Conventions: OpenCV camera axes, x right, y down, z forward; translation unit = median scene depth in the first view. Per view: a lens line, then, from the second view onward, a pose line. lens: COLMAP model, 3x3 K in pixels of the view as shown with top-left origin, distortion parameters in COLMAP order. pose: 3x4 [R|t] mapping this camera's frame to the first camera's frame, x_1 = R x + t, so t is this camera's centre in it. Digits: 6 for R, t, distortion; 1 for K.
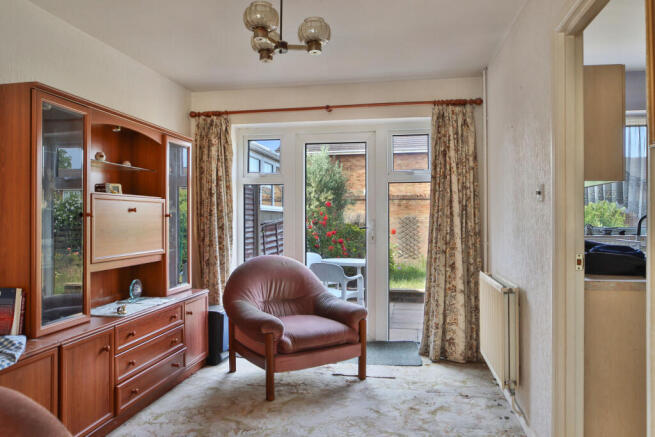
lens RADIAL K [[463.3, 0, 327.5], [0, 463.3, 222.0], [0, 0, 1]] dist [-0.001000, -0.000335]
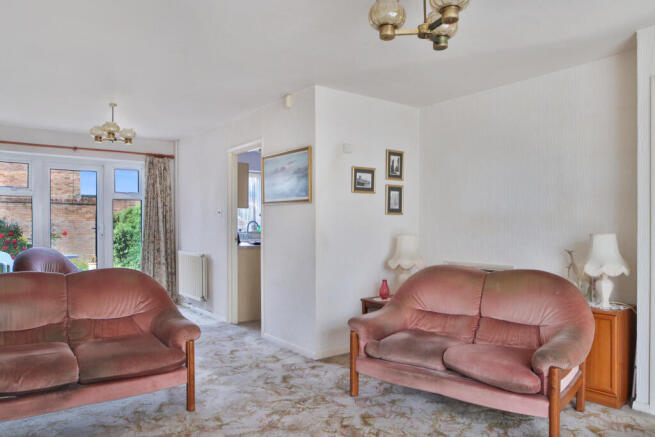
lens RADIAL K [[463.3, 0, 327.1], [0, 463.3, 221.6], [0, 0, 1]] dist [-0.001000, -0.000335]
pose [[0.689324, 0.003084, 0.724447, -0.553675], [-0.000520, 0.999993, -0.003762, -0.005418], [-0.724453, 0.002216, 0.689320, -0.659449]]
